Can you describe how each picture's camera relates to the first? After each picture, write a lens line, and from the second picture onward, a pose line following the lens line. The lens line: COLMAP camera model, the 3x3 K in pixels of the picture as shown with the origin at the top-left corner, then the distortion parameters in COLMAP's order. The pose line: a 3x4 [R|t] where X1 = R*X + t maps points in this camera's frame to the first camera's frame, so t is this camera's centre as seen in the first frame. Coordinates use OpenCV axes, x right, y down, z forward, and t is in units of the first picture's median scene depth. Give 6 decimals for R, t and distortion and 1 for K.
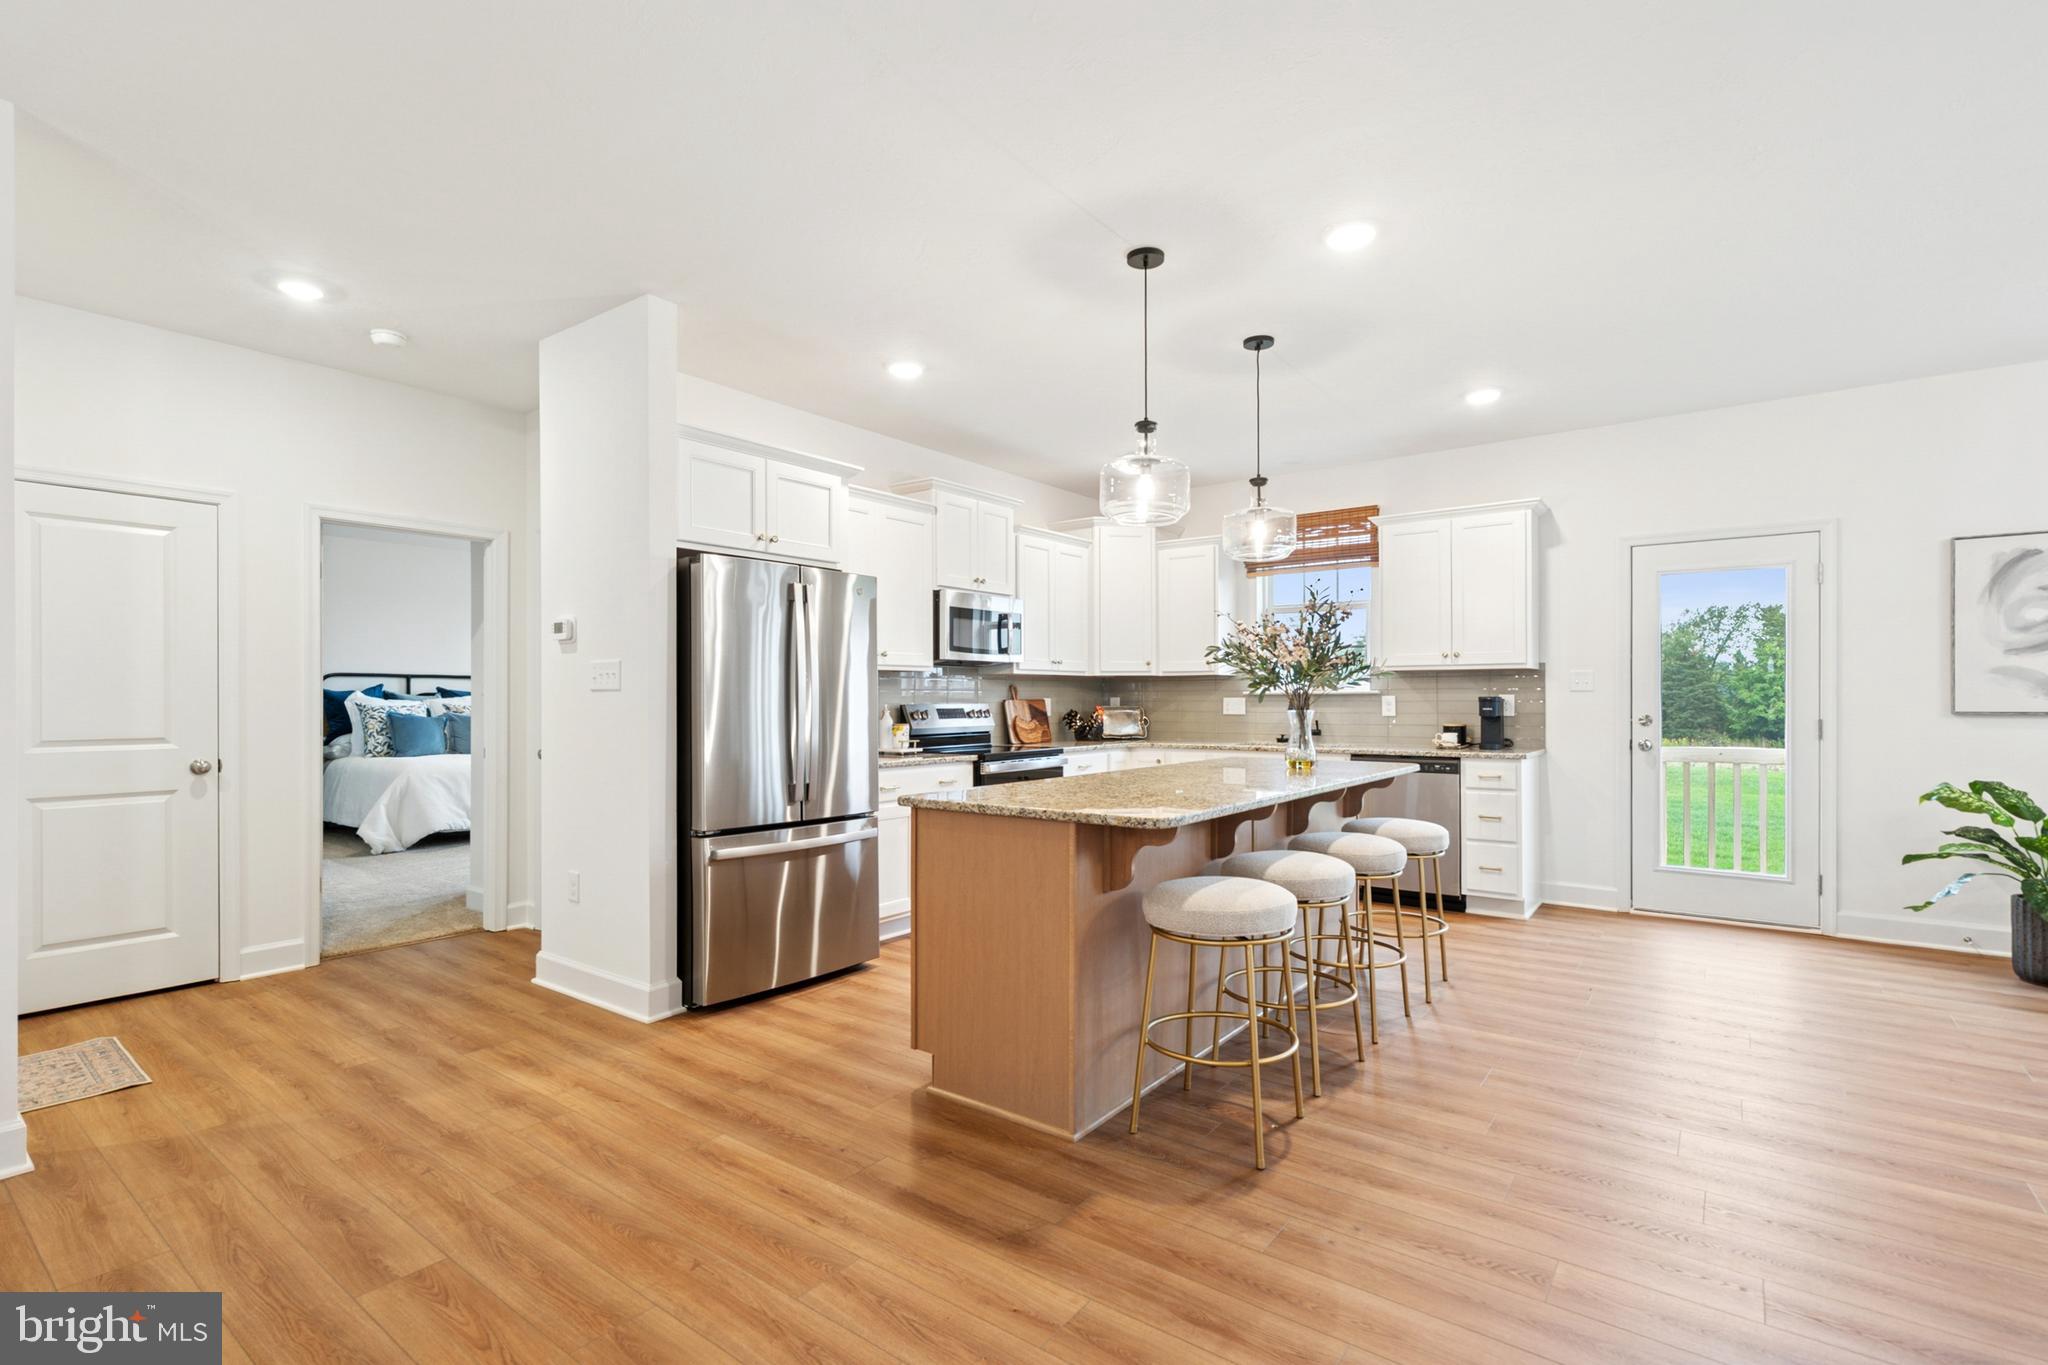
lens RADIAL K [[946.7, 0, 1025.8], [0, 946.7, 699.0], [0, 0, 1]] dist [-0.006866, 0.004155]
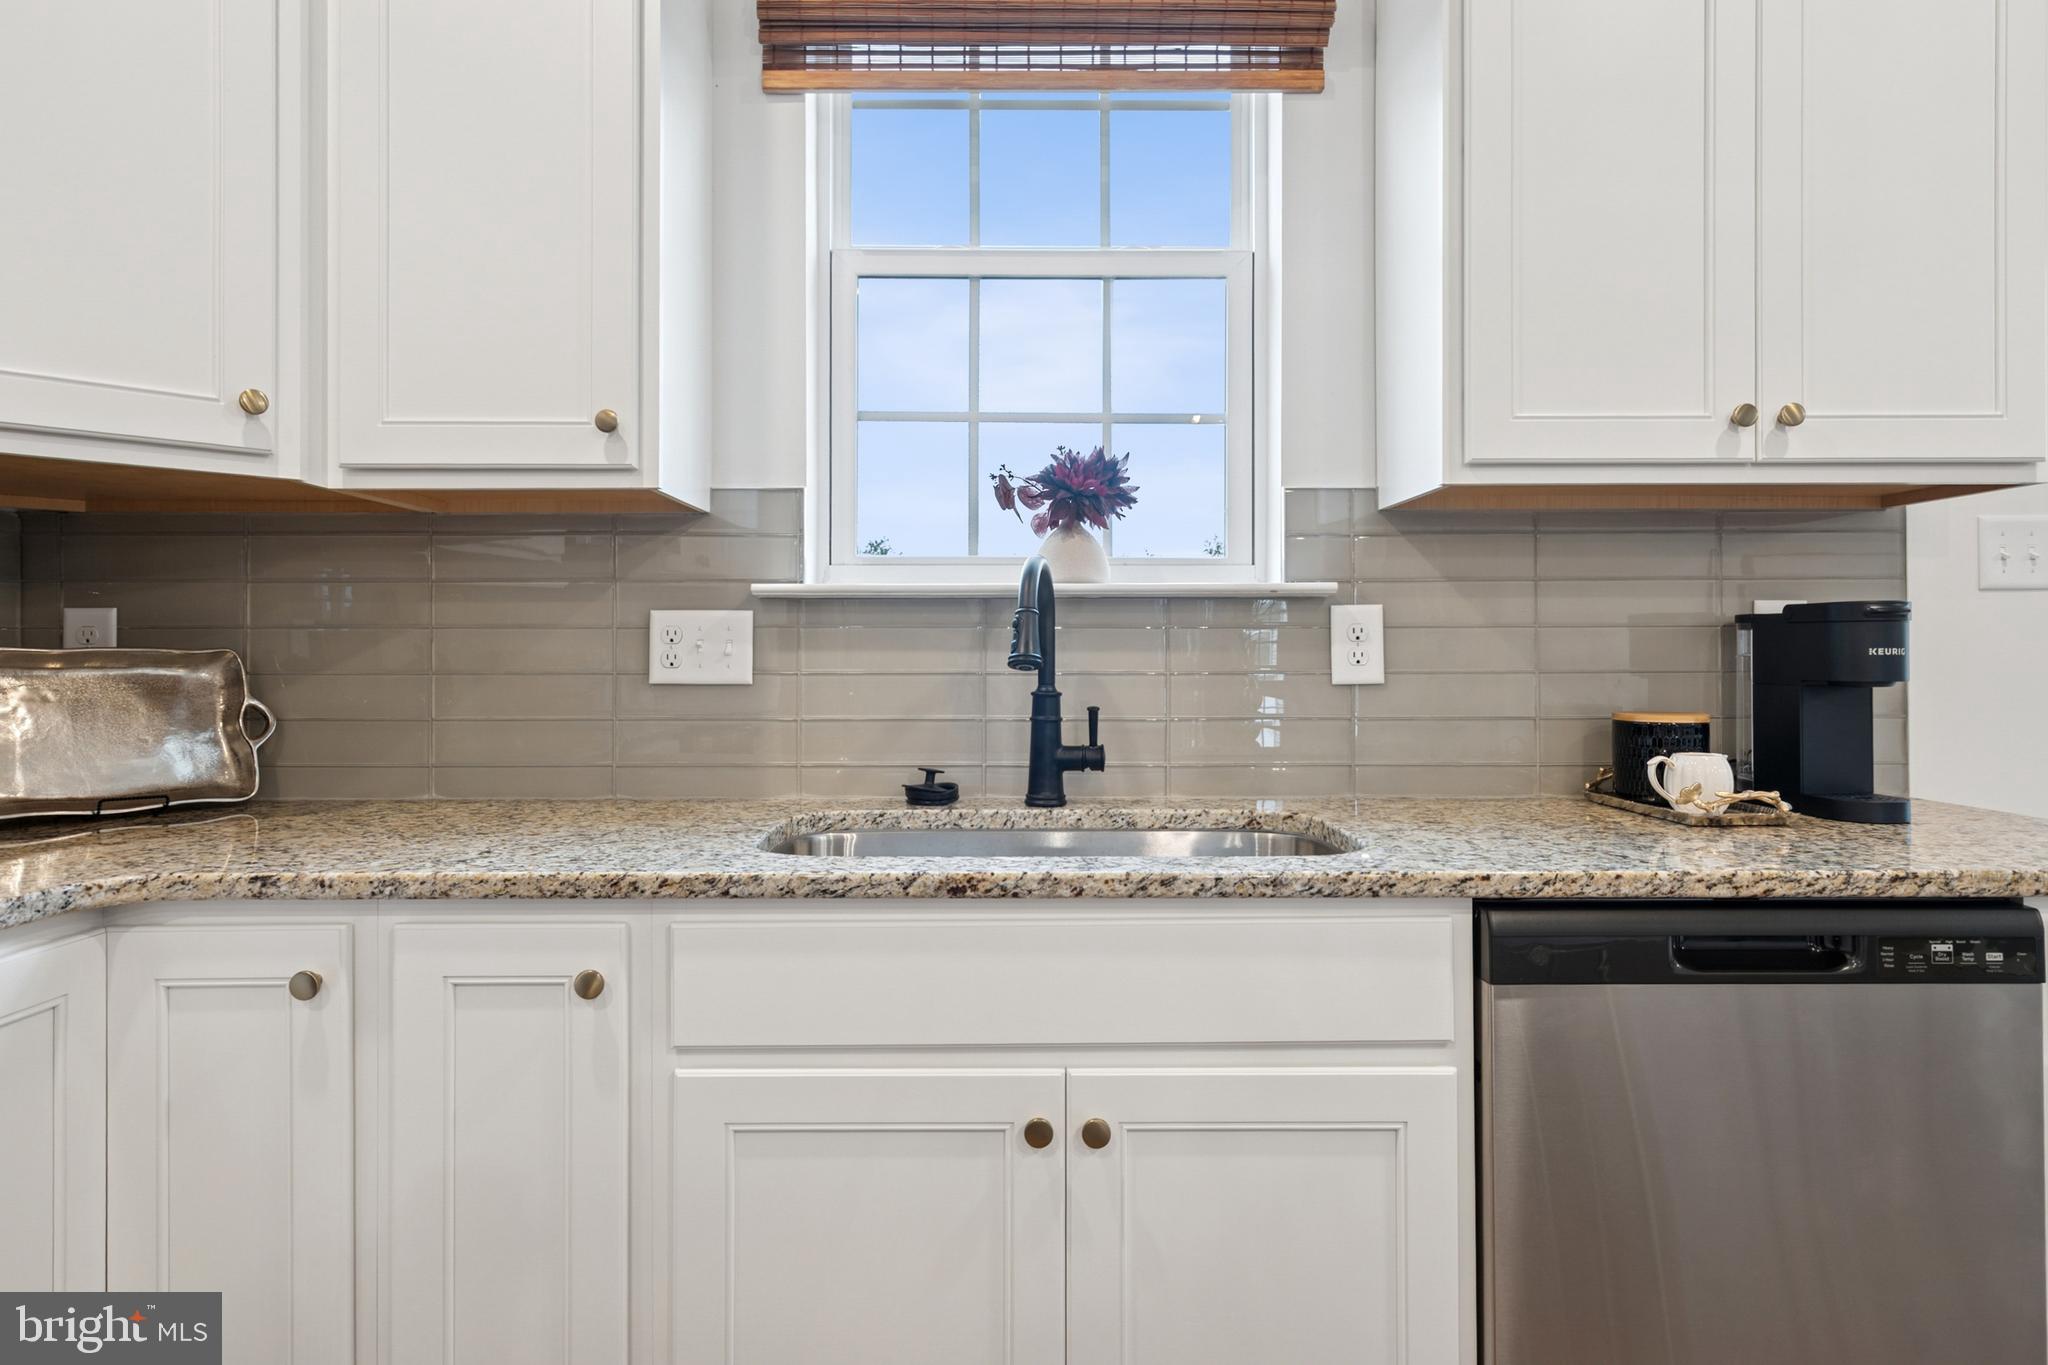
lens RADIAL K [[1169.8, 0, 1010.0], [0, 1169.8, 649.2], [0, 0, 1]] dist [0.004729, 0.004096]
pose [[0.799003, 0.004171, 0.601312, 0.131017], [-0.001332, 0.999986, -0.005167, 0.011371], [-0.601325, 0.003328, 0.798998, 0.869819]]
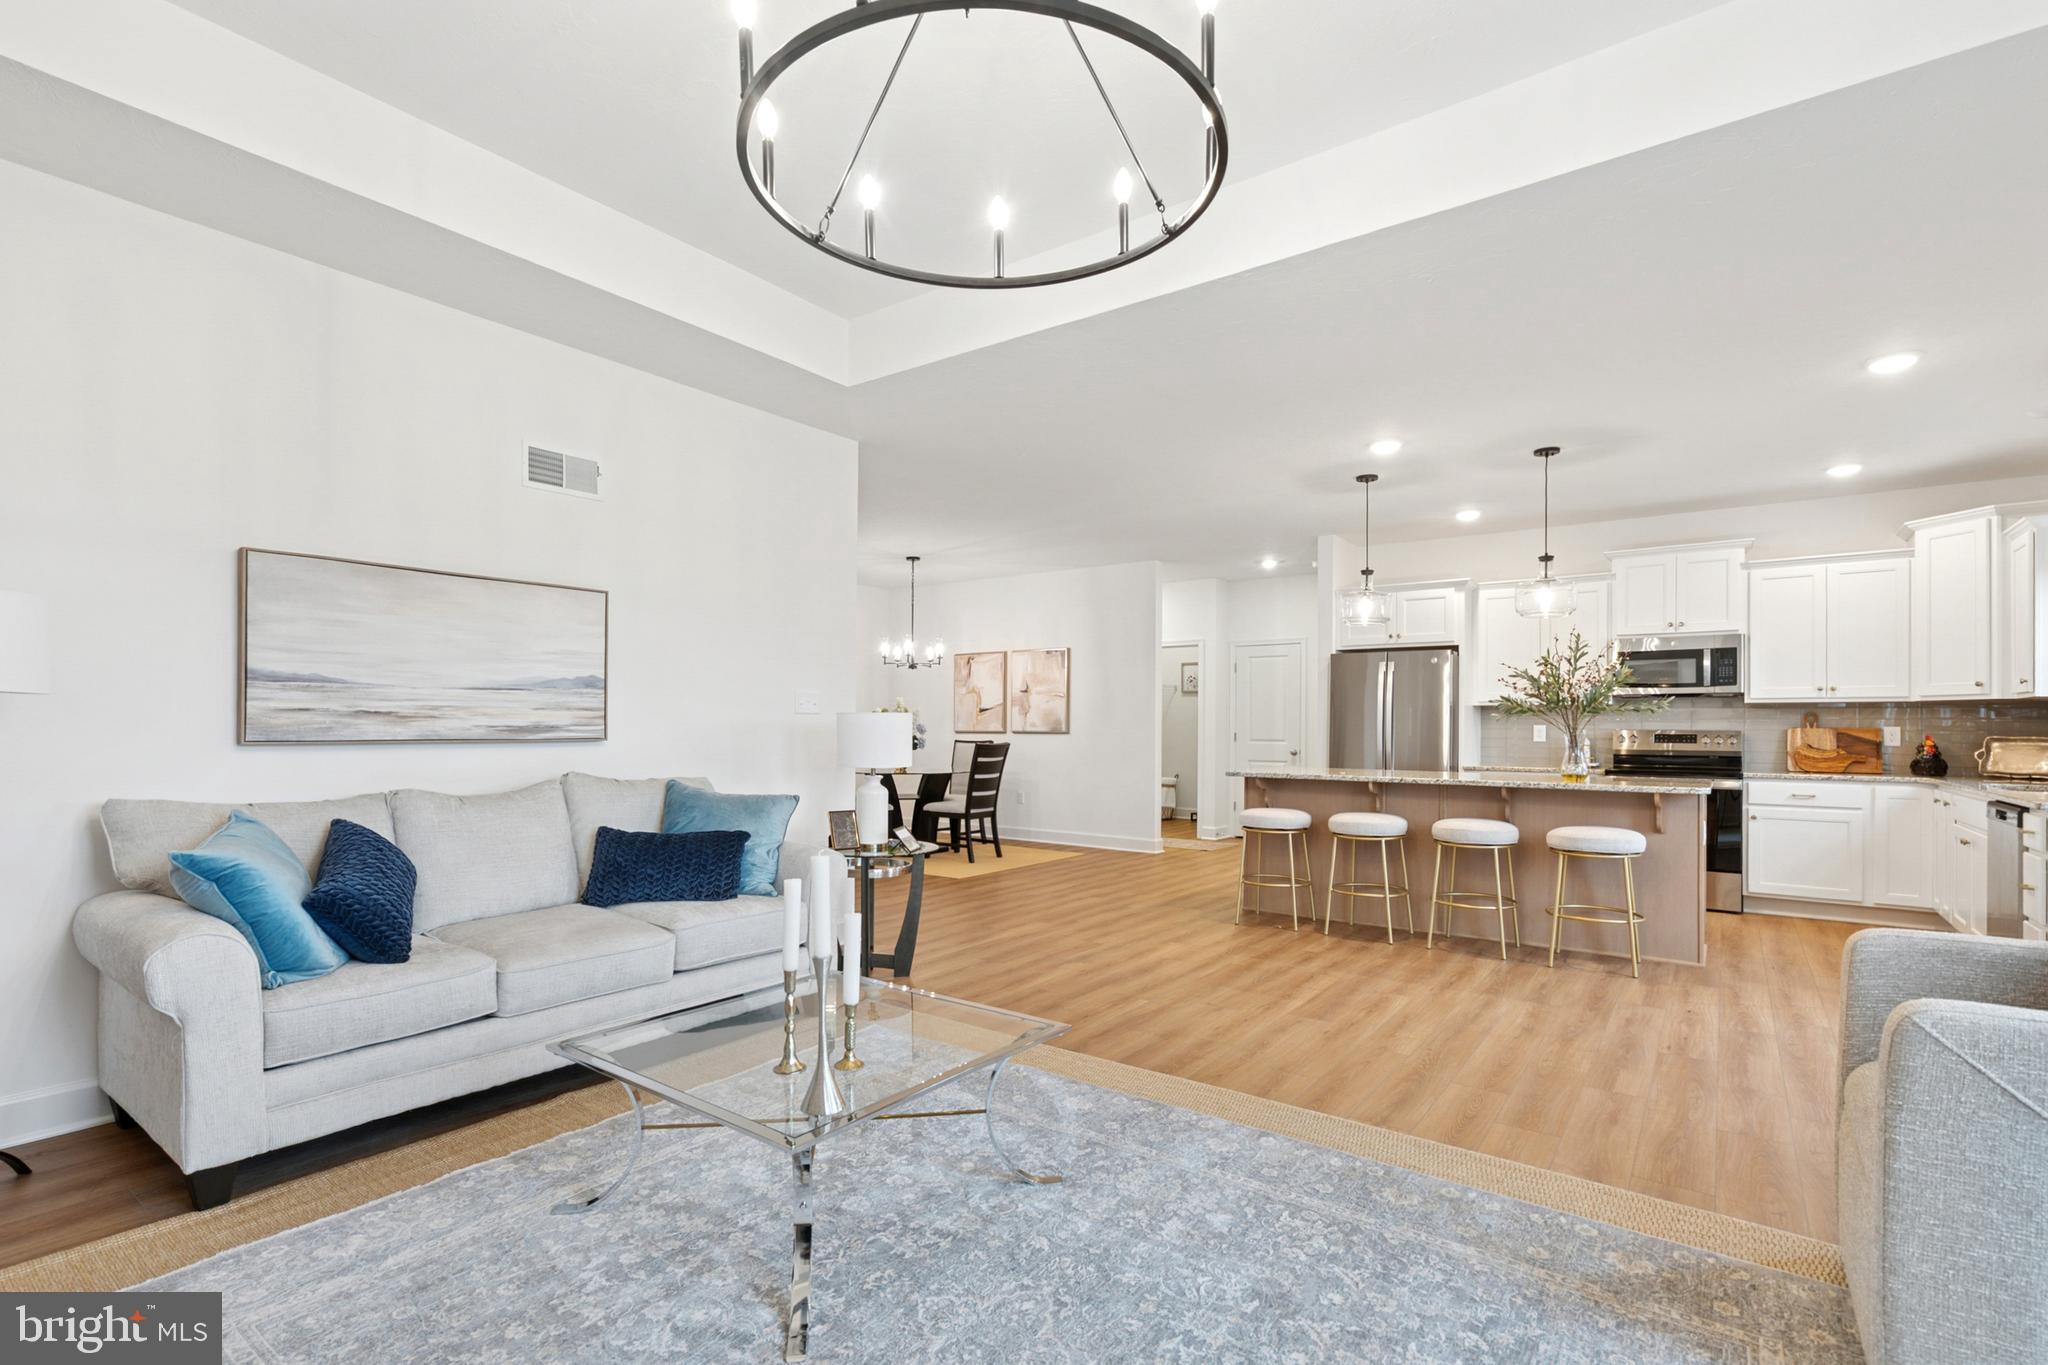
lens RADIAL K [[946.7, 0, 1005.7], [0, 946.7, 726.1], [0, 0, 1]] dist [-0.006866, 0.004155]
pose [[-0.005101, 0.002724, -0.999983, 1.122587], [-0.007288, 0.999970, 0.002761, 0.002720], [0.999960, 0.007302, -0.005081, 0.188600]]
